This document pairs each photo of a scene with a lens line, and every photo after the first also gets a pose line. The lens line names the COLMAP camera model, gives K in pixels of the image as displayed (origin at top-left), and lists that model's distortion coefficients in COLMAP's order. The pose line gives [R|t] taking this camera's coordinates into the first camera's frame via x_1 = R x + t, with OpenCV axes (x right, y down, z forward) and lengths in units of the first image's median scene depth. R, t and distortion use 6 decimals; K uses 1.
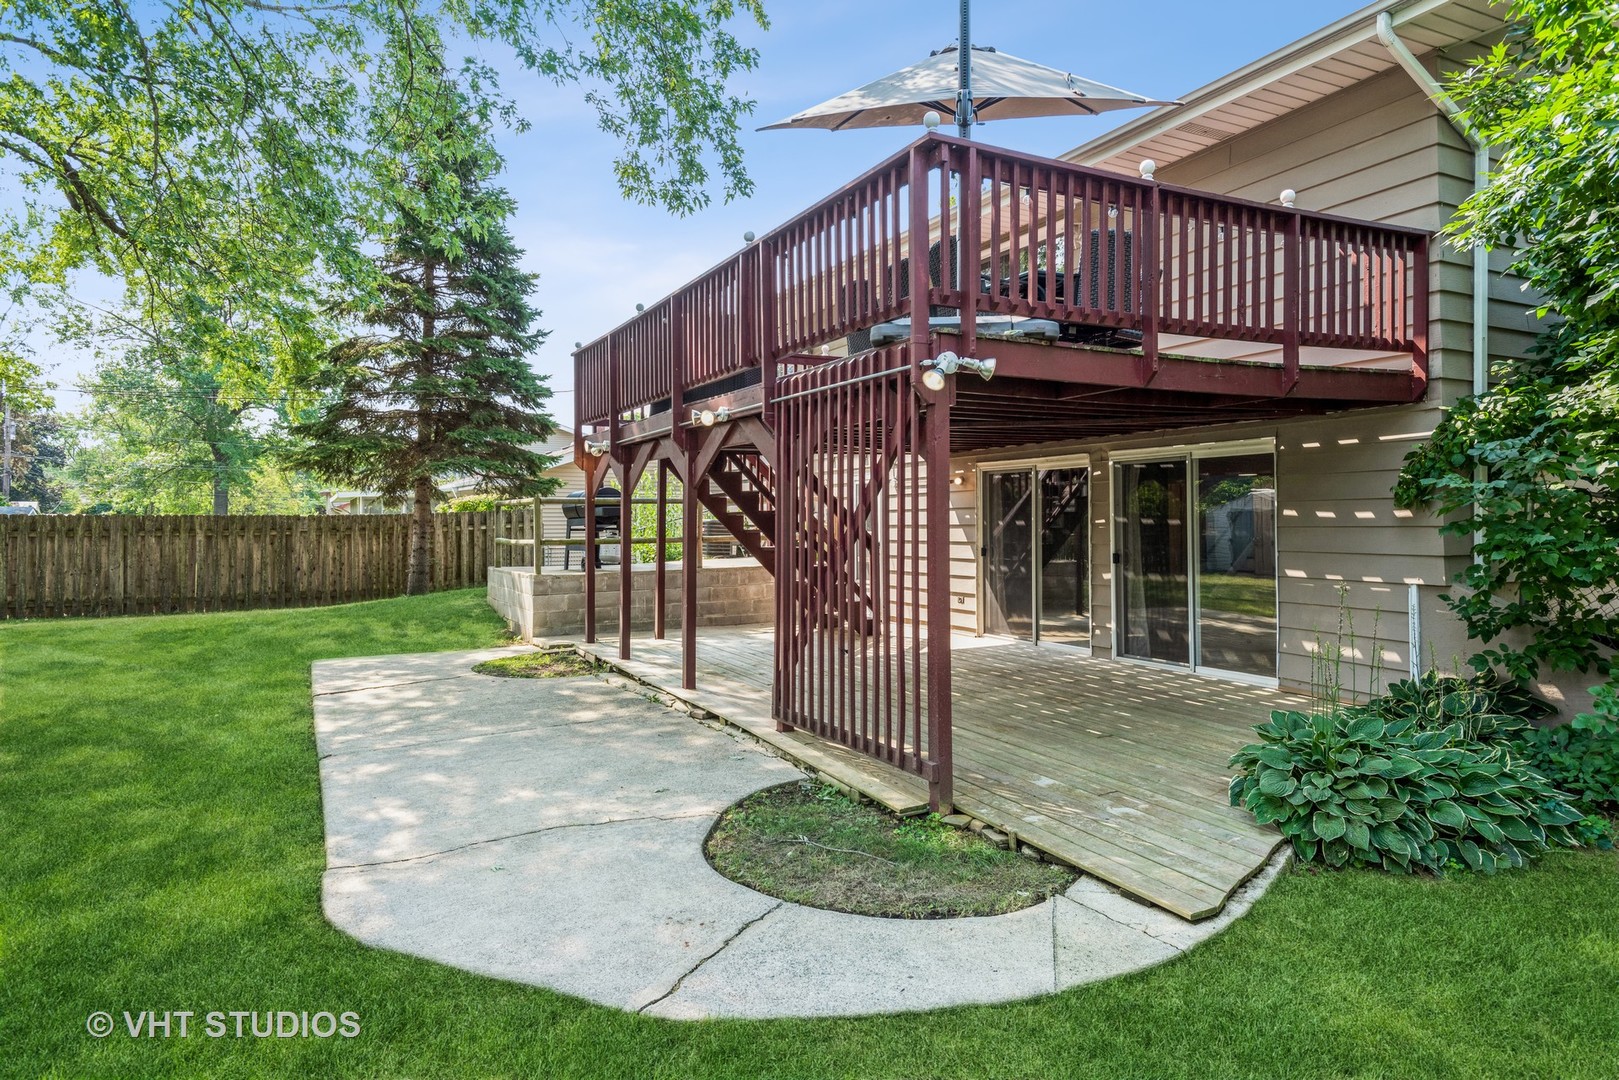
lens RADIAL K [[952.2, 0, 808.9], [0, 952.2, 504.5], [0, 0, 1]] dist [0.051827, -0.000719]
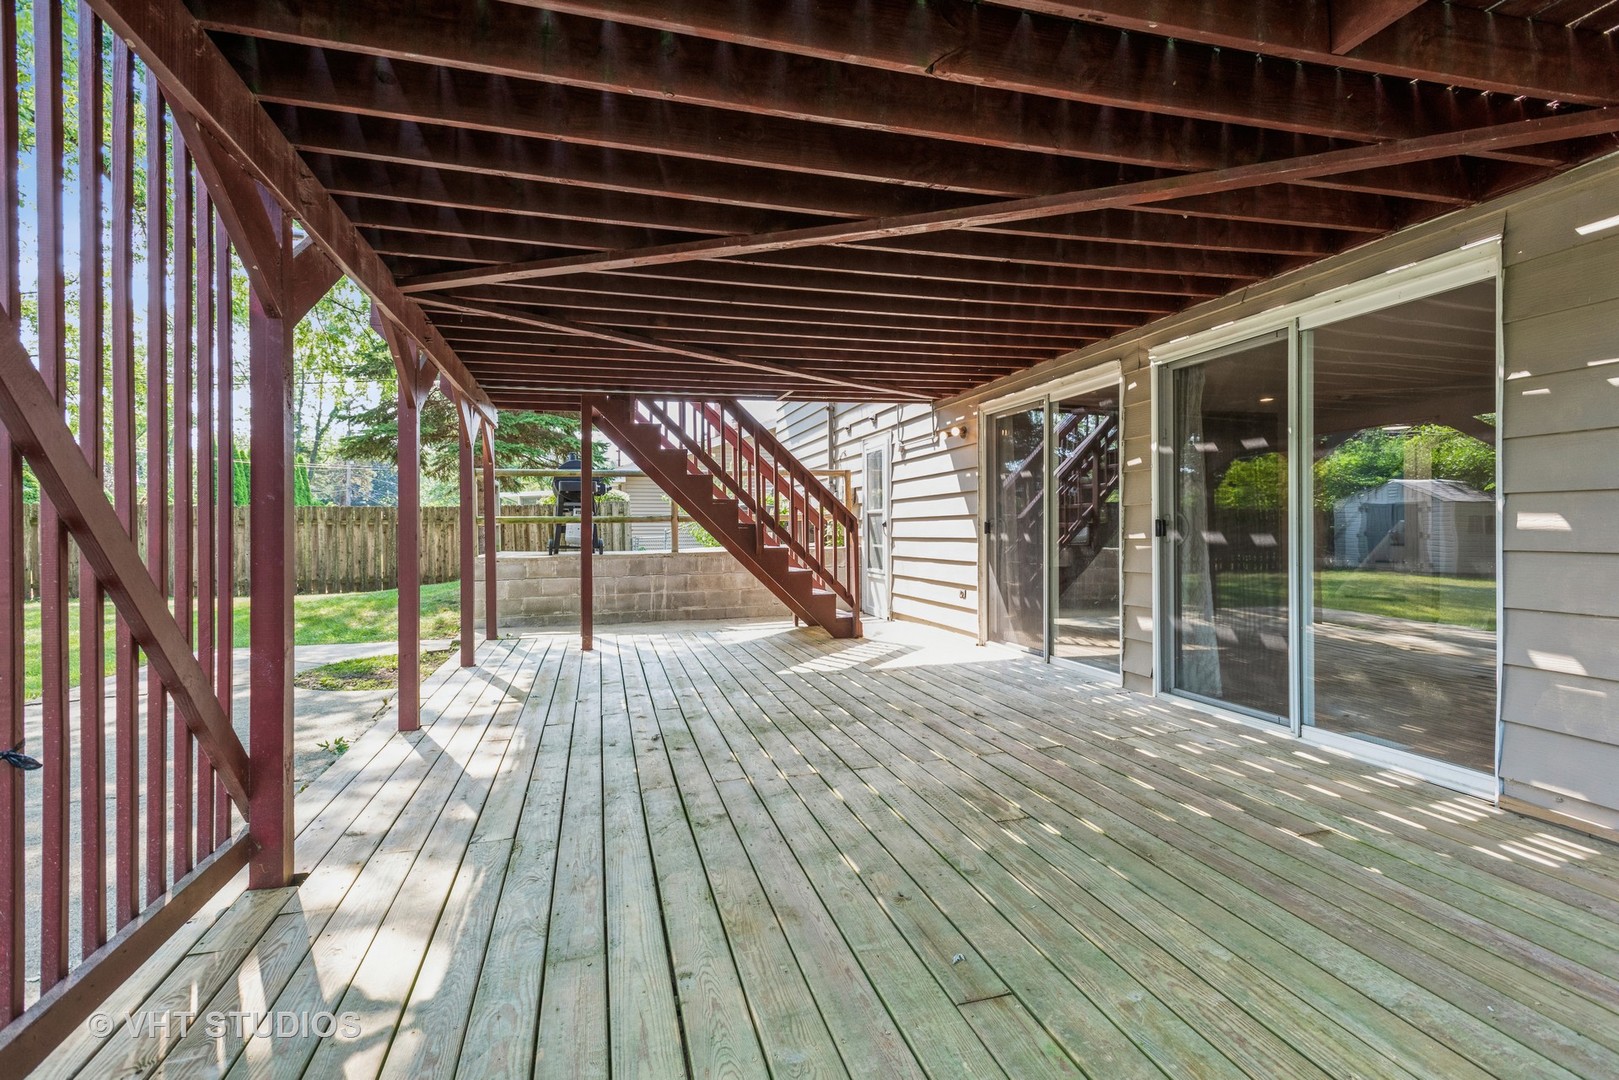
lens RADIAL K [[753.6, 0, 818.8], [0, 753.6, 531.4], [0, 0, 1]] dist [0.003738, -0.002341]
pose [[0.978482, -0.002304, -0.206318, 0.209881], [0.006576, 0.999778, 0.020024, 0.048588], [0.206226, -0.020950, 0.978280, 0.499774]]
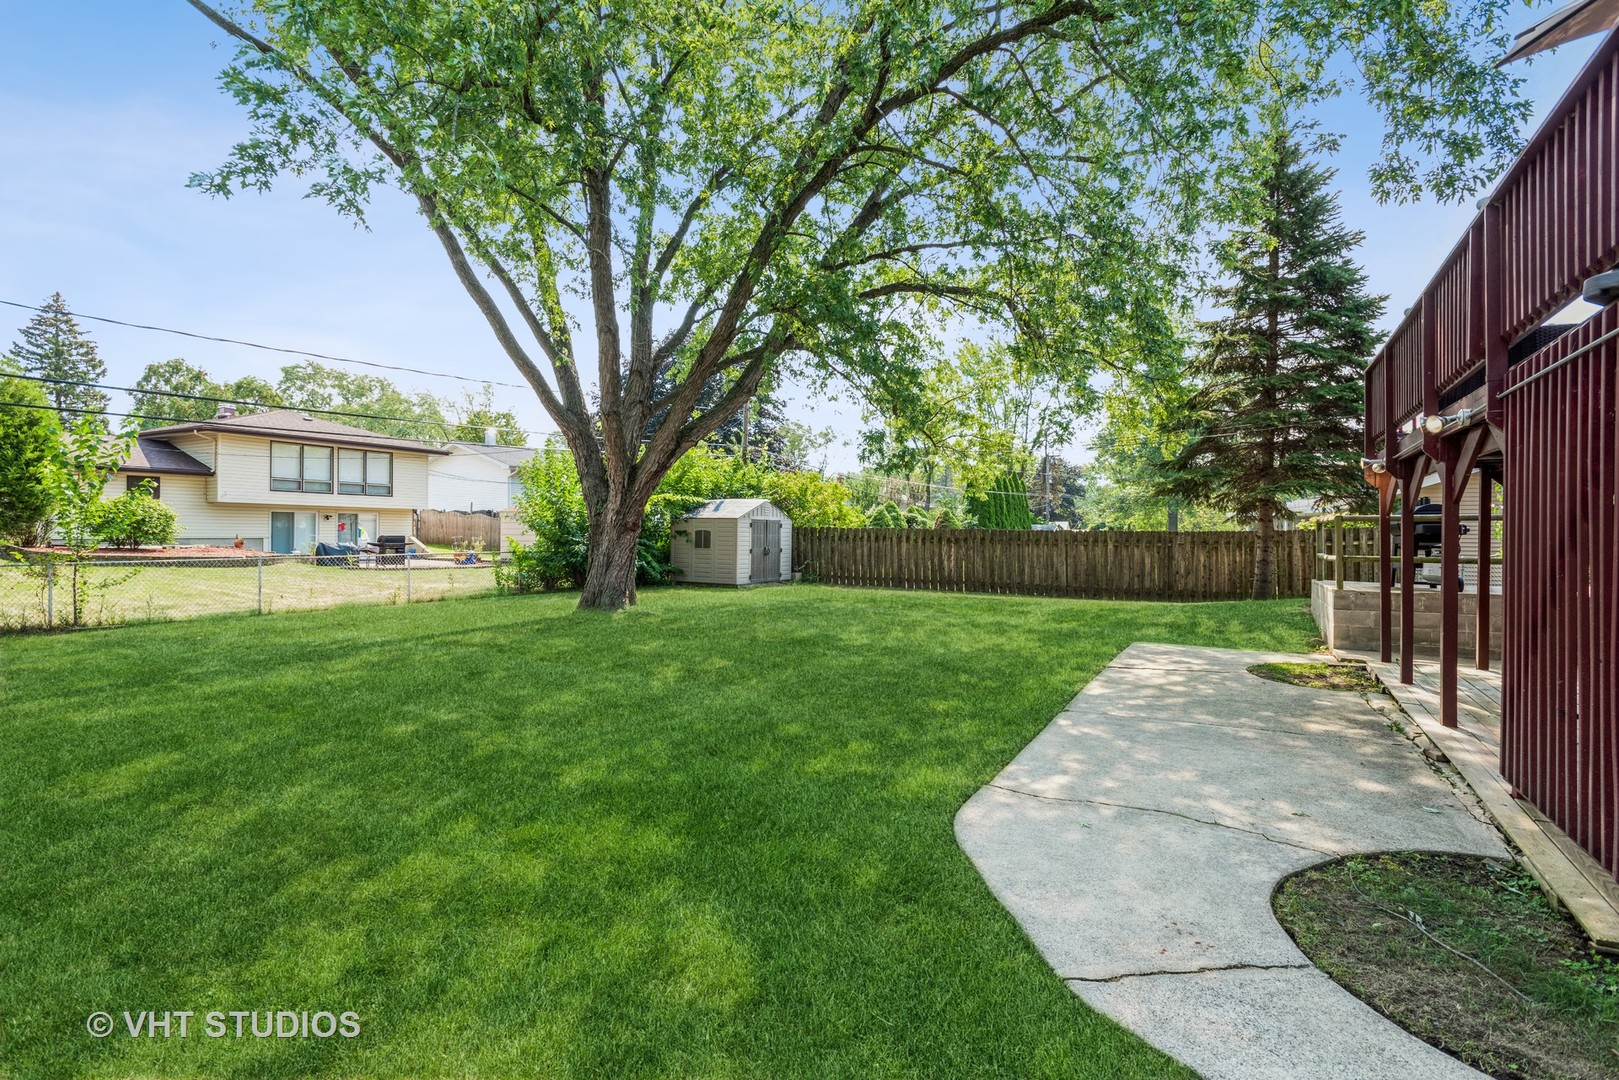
lens RADIAL K [[753.6, 0, 813.5], [0, 753.6, 530.6], [0, 0, 1]] dist [0.003738, -0.002341]
pose [[0.537915, 0.005005, -0.842984, 0.119039], [0.003690, 0.999959, 0.008291, 0.000613], [0.842991, -0.007570, 0.537874, 0.089290]]
